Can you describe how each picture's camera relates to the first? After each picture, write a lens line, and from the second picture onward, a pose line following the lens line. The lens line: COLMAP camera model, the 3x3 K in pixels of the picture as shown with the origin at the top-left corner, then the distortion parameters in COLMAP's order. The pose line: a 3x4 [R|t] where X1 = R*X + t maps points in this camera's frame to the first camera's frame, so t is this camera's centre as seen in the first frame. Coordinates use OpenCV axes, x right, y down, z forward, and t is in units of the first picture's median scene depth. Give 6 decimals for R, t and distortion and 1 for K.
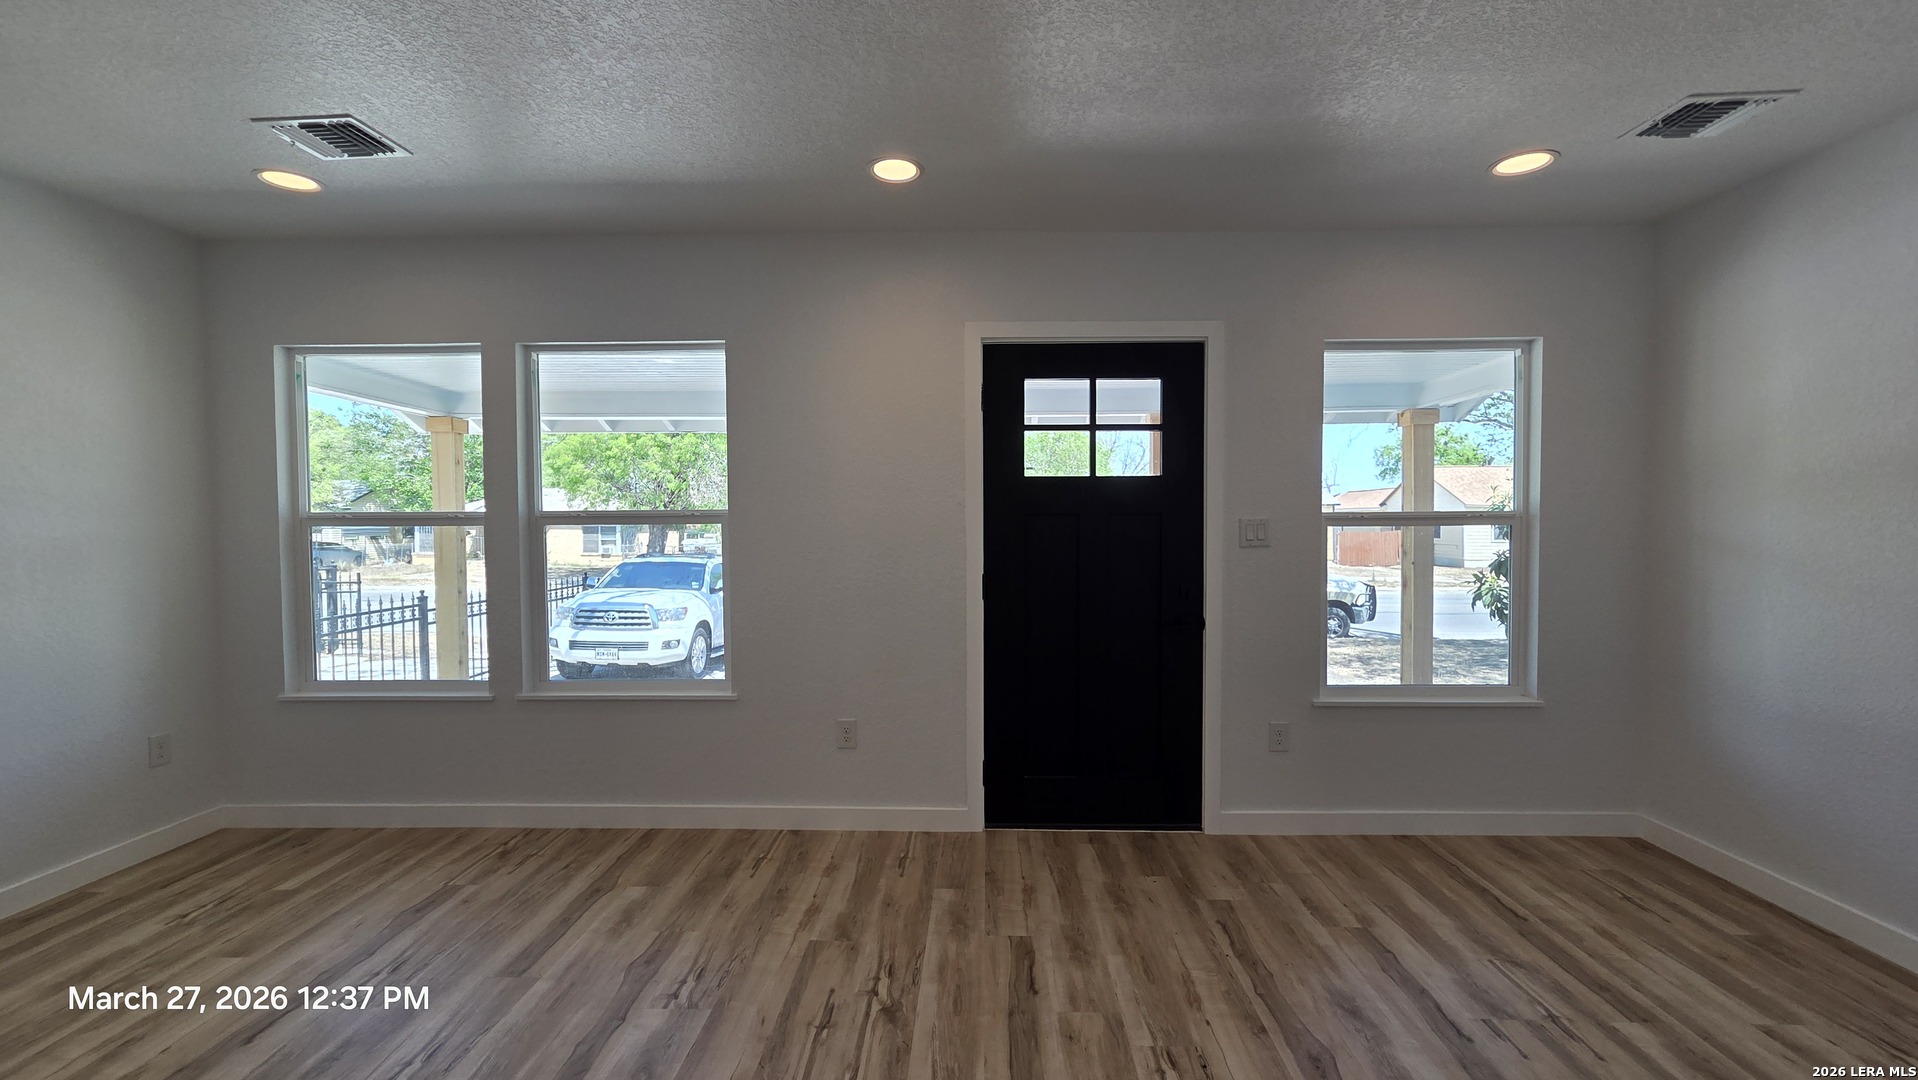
lens RADIAL K [[792.5, 0, 968.0], [0, 792.5, 537.6], [0, 0, 1]] dist [-0.000570, 0.000323]
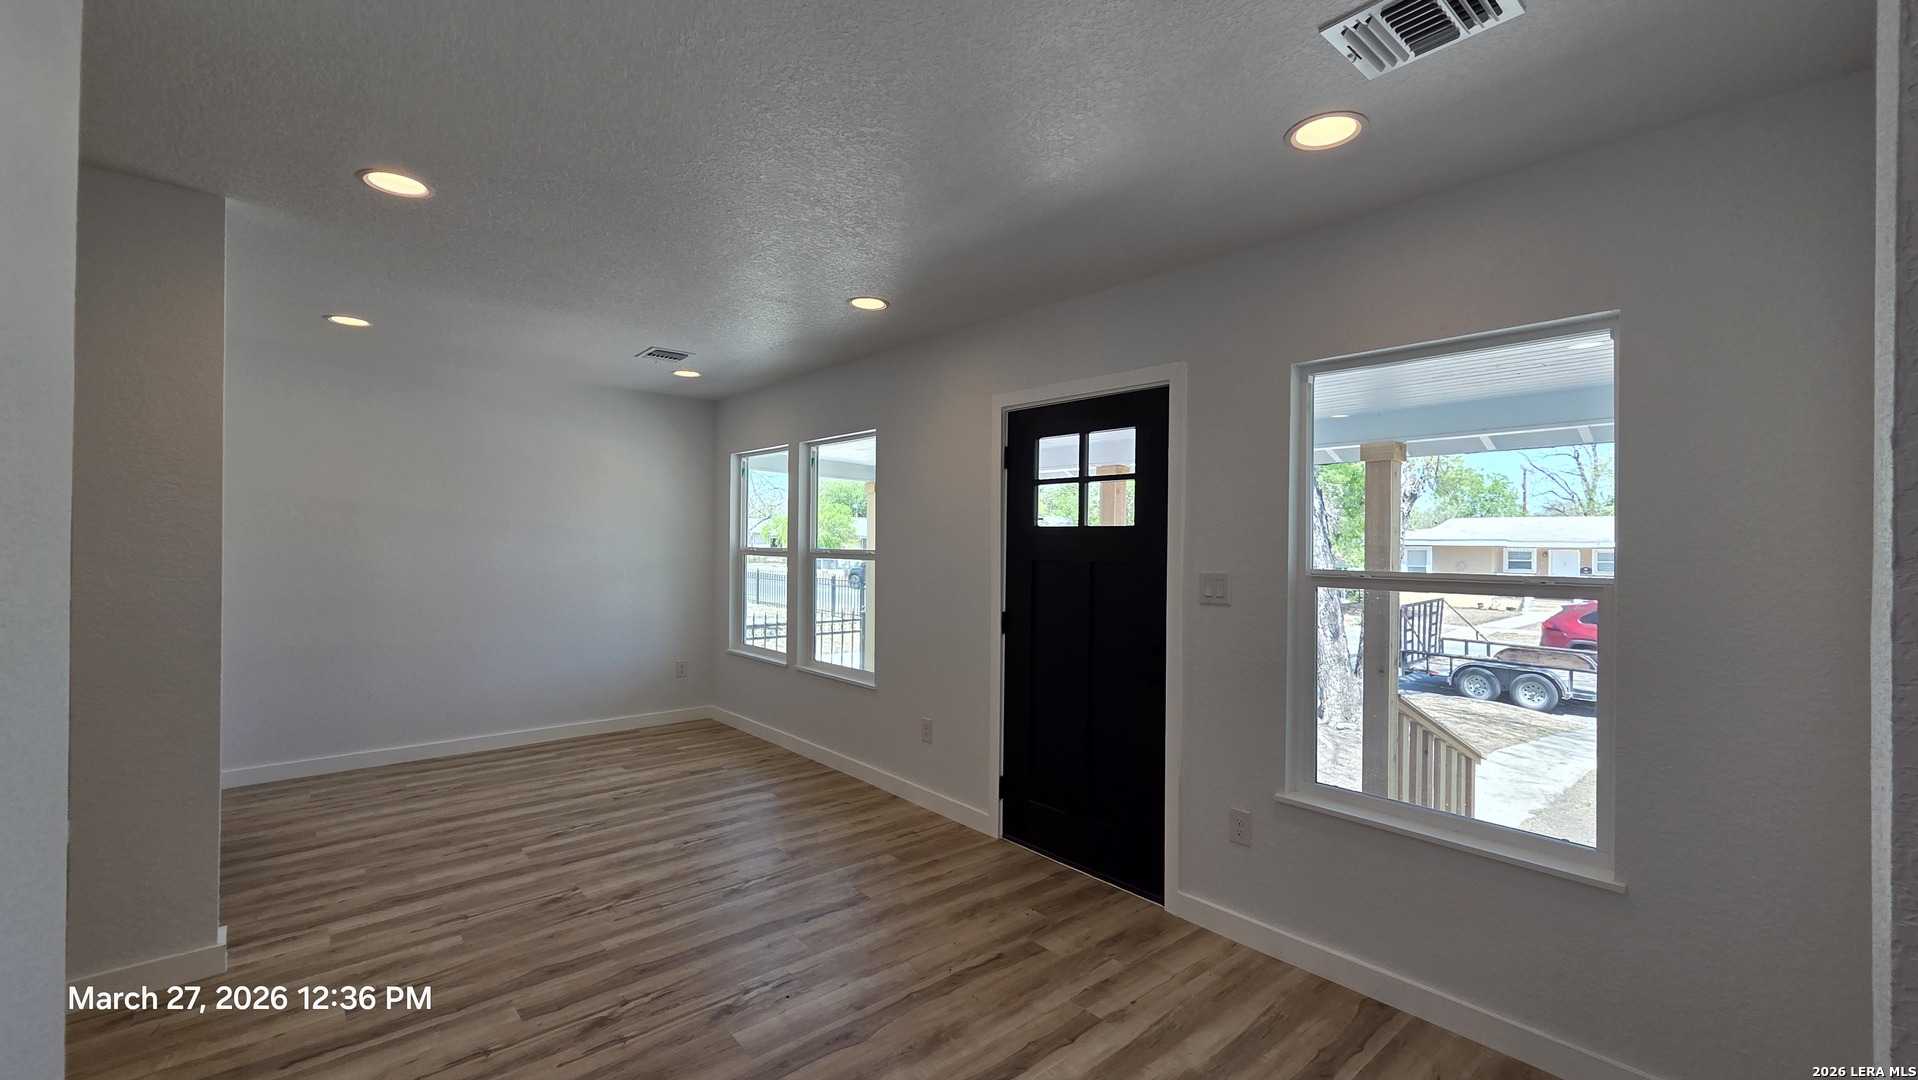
lens RADIAL K [[789.2, 0, 958.8], [0, 789.2, 538.0], [0, 0, 1]] dist [0.001766, 0.000239]
pose [[0.674891, 0.009474, -0.737857, 0.827896], [-0.037990, 0.999038, -0.021921, -0.032912], [0.736939, 0.042825, 0.674601, 0.180550]]
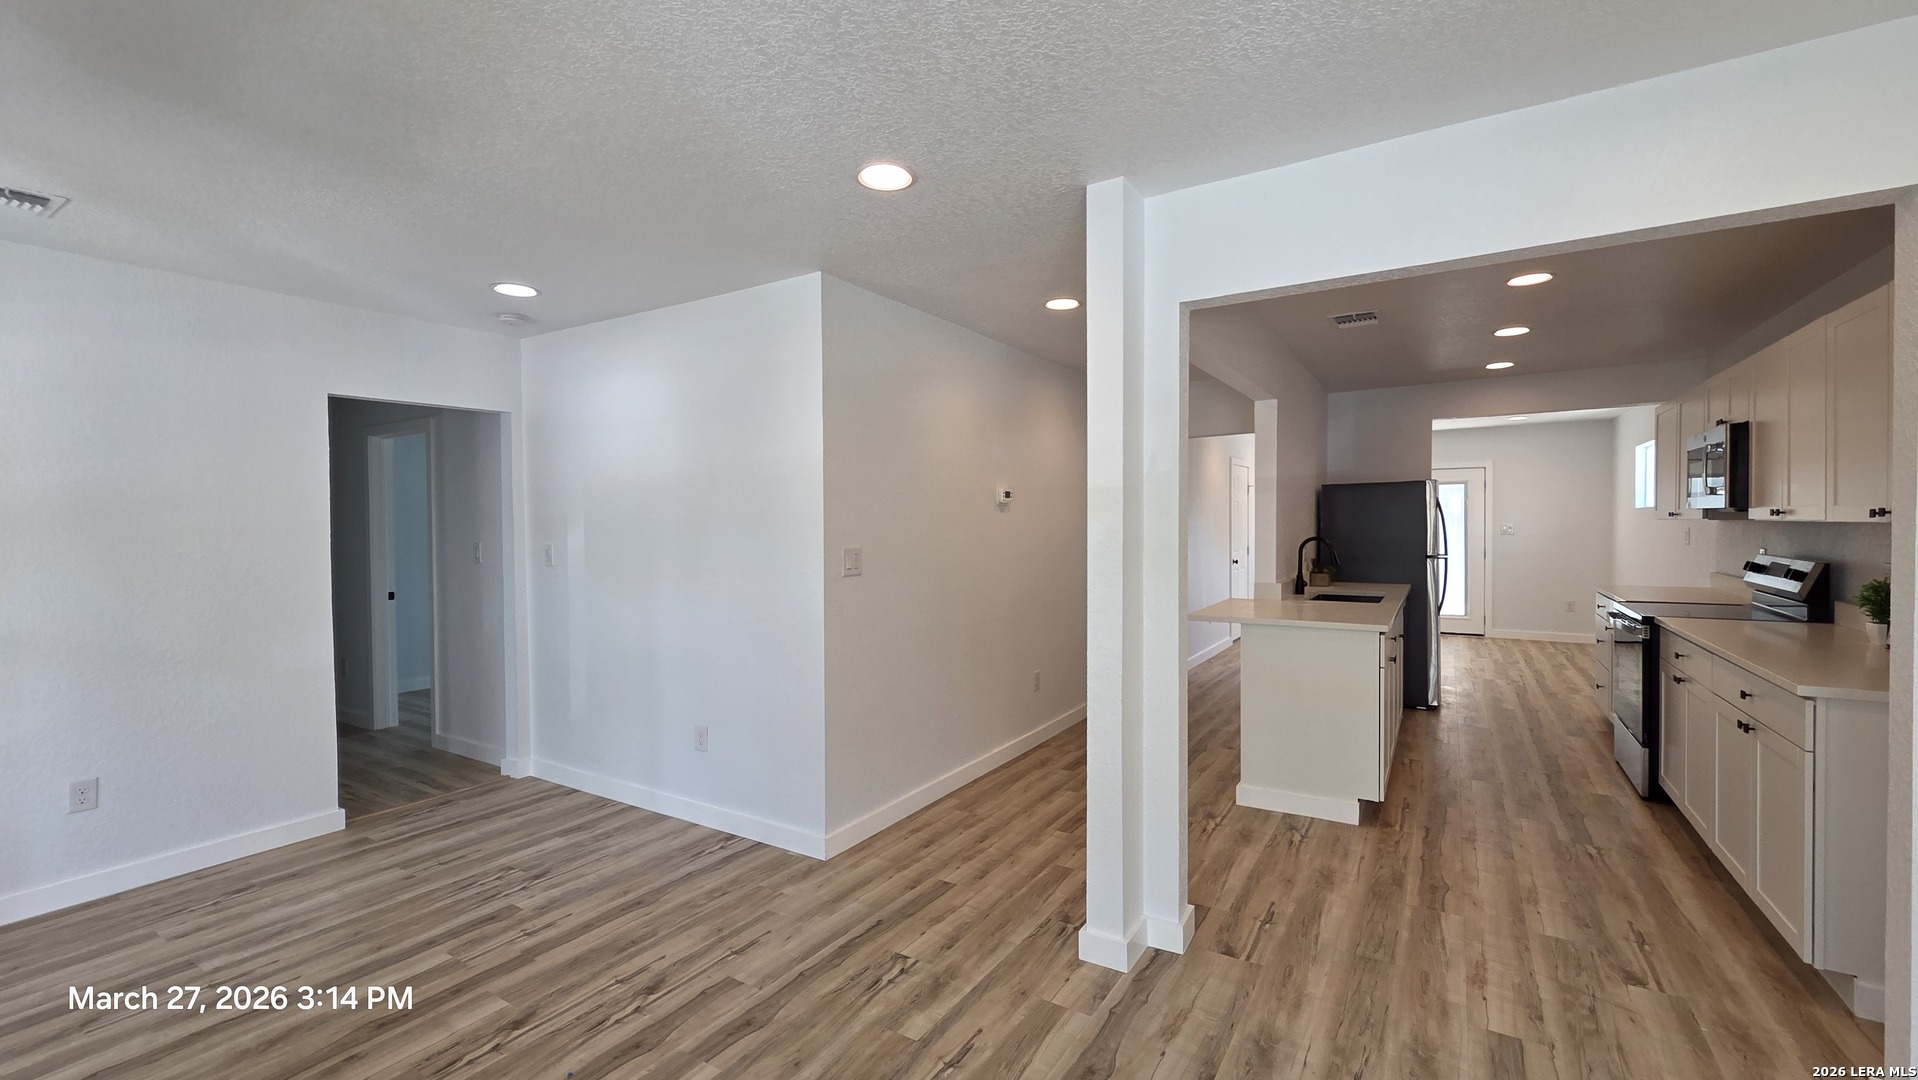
lens RADIAL K [[786.5, 0, 959.0], [0, 786.5, 540.0], [0, 0, 1]] dist [0.002245, 0.000281]
pose [[-0.860096, 0.004078, 0.510115, -0.527869], [0.030504, 0.998590, 0.043450, -0.048385], [-0.509219, 0.052931, -0.859008, 0.902665]]
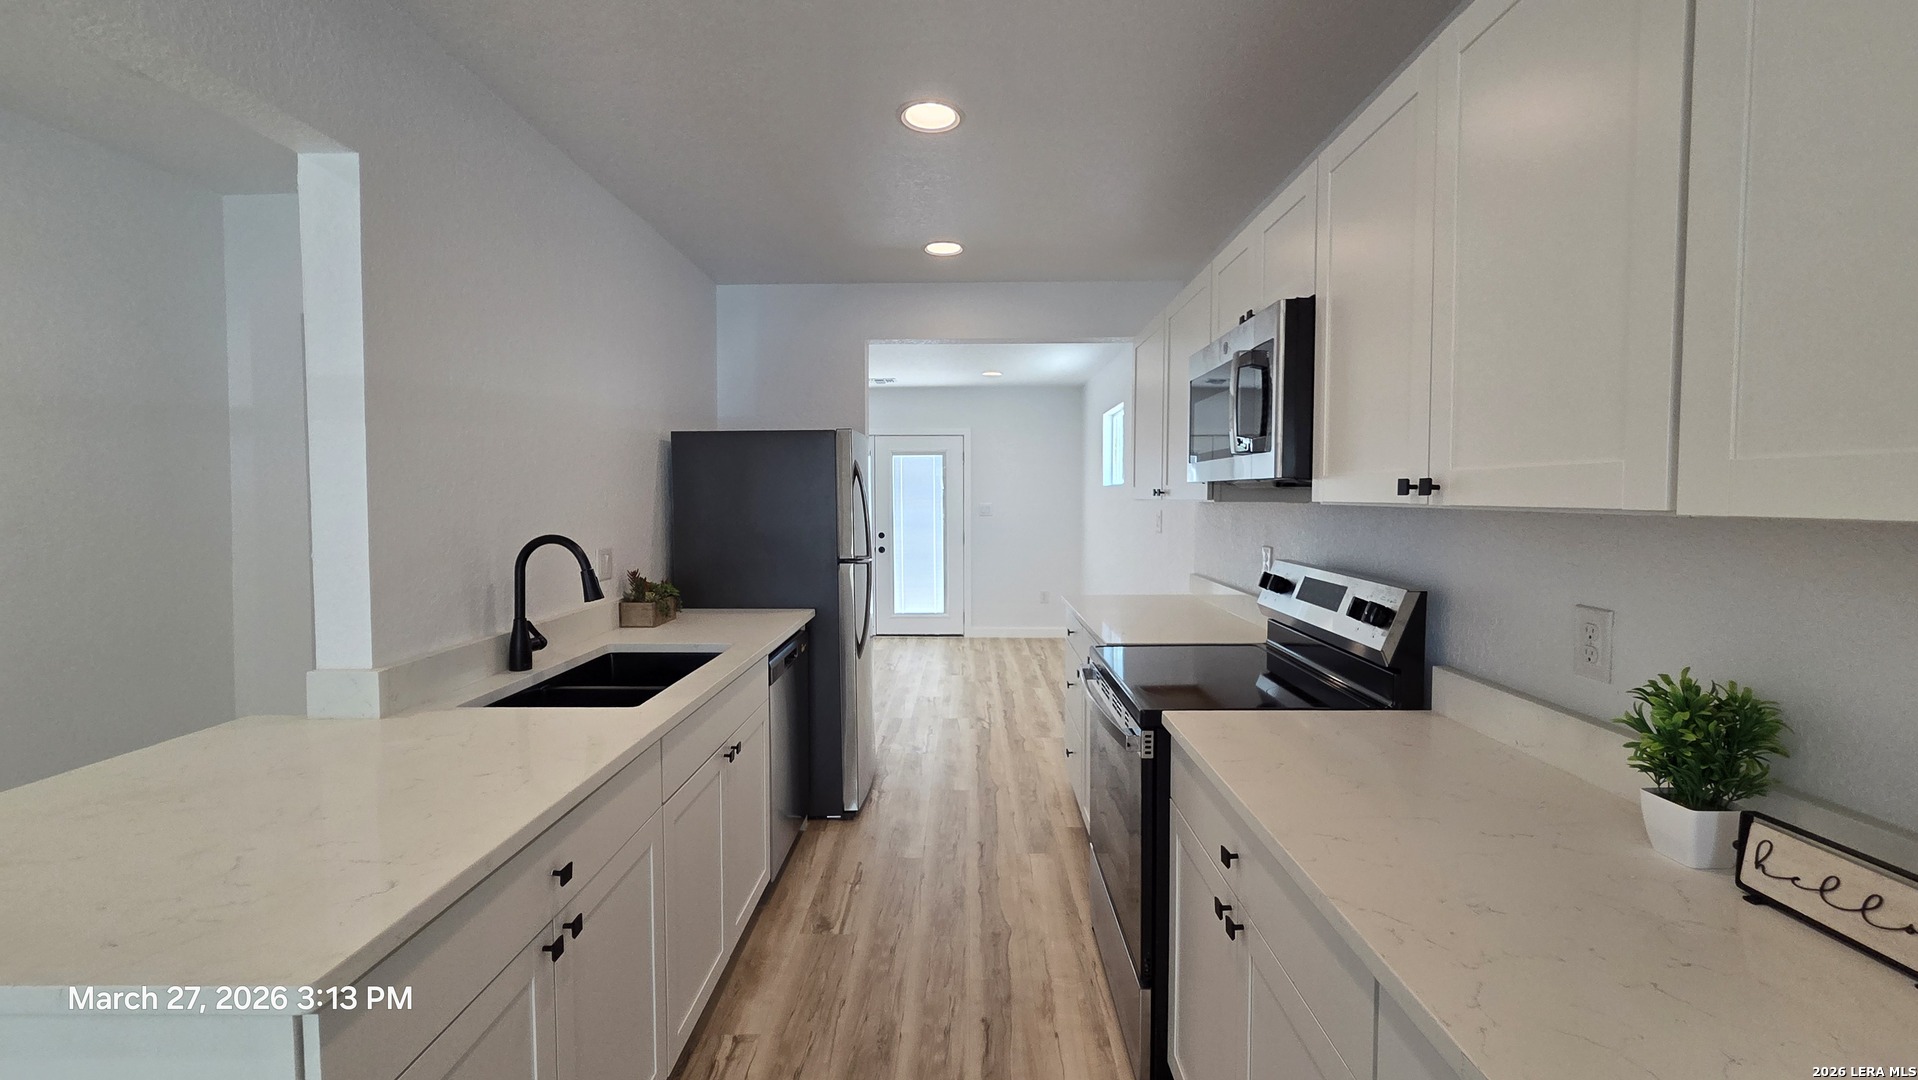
lens RADIAL K [[792.5, 0, 968.0], [0, 792.5, 537.6], [0, 0, 1]] dist [-0.000570, 0.000323]
pose [[-0.999792, 0.008155, -0.018682, -0.677586], [0.006608, 0.996658, 0.081417, -0.016439], [0.019284, 0.081277, -0.996505, -0.102760]]
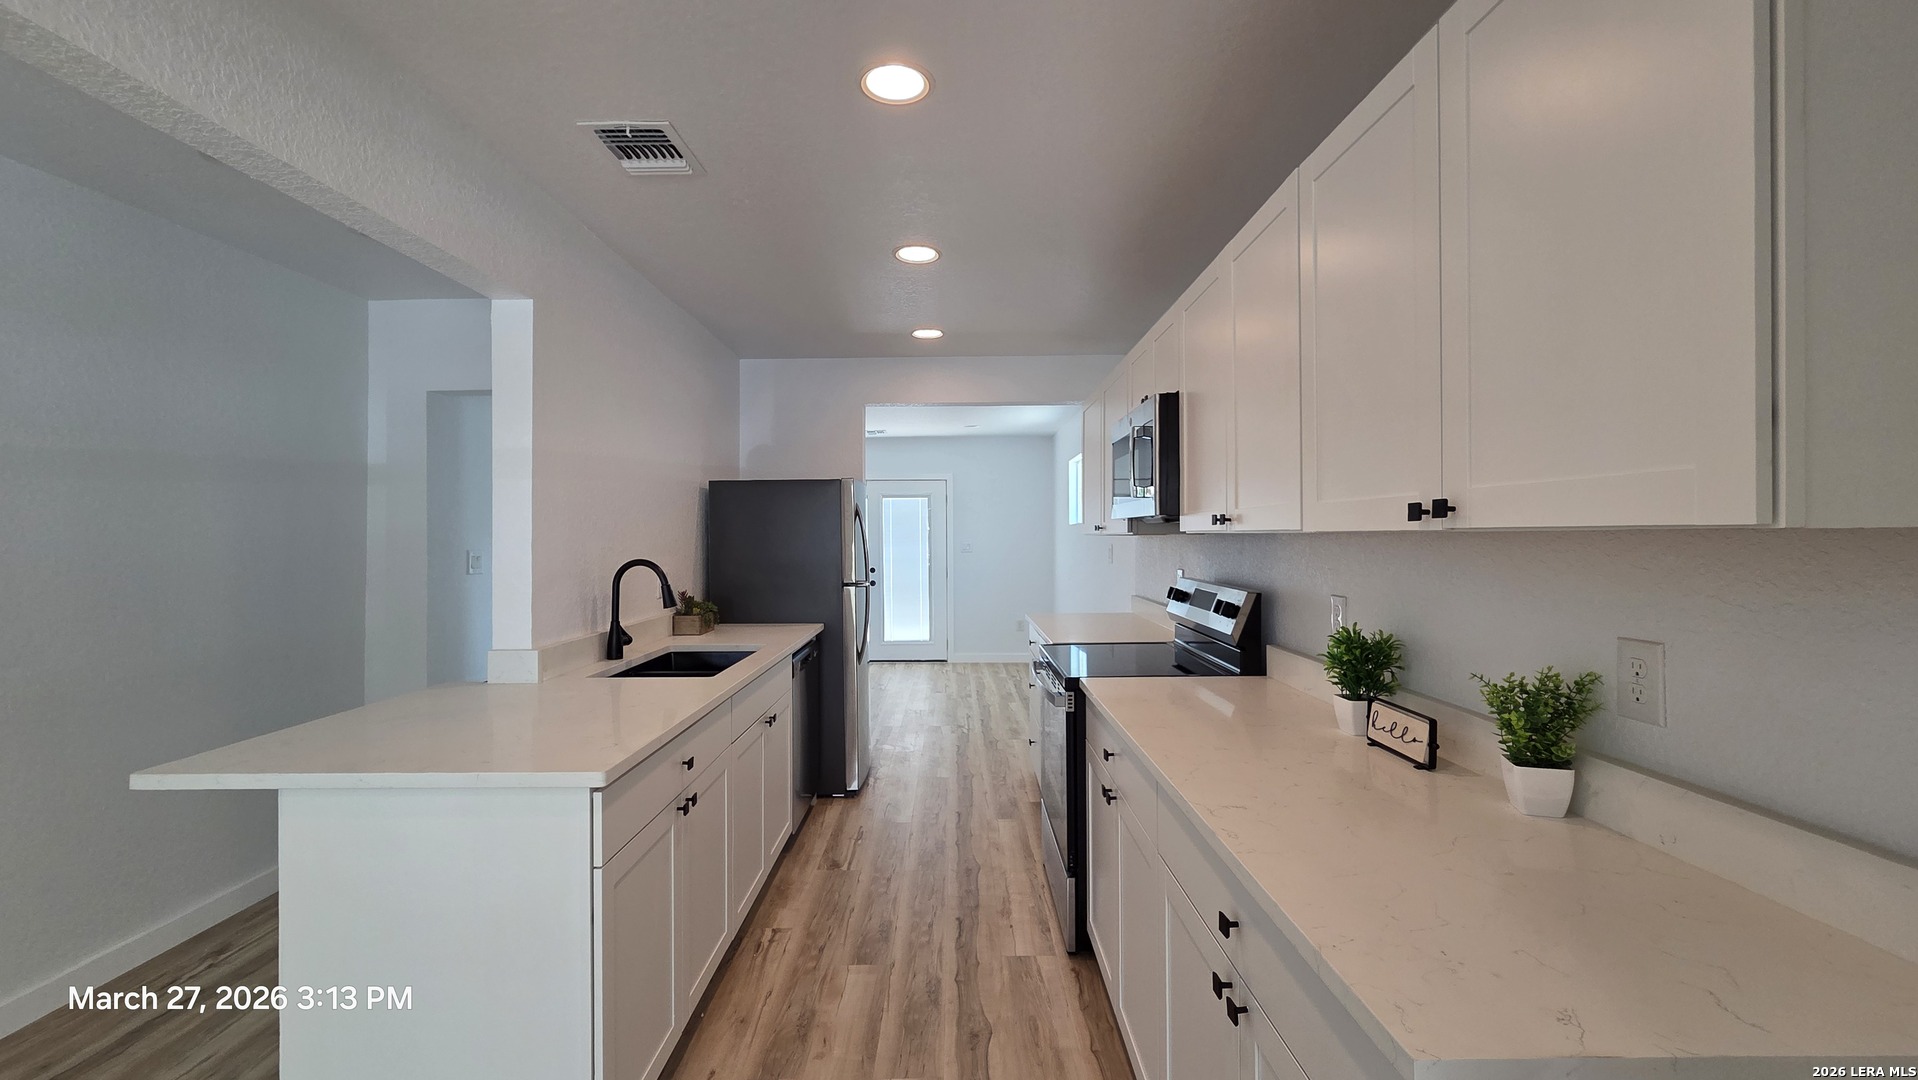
lens RADIAL K [[786.5, 0, 959.0], [0, 786.5, 540.0], [0, 0, 1]] dist [0.002245, 0.000281]
pose [[-0.999597, 0.011702, -0.025882, -0.683088], [0.010839, 0.999388, 0.033257, -0.014913], [0.026255, 0.032963, -0.999112, 0.136280]]
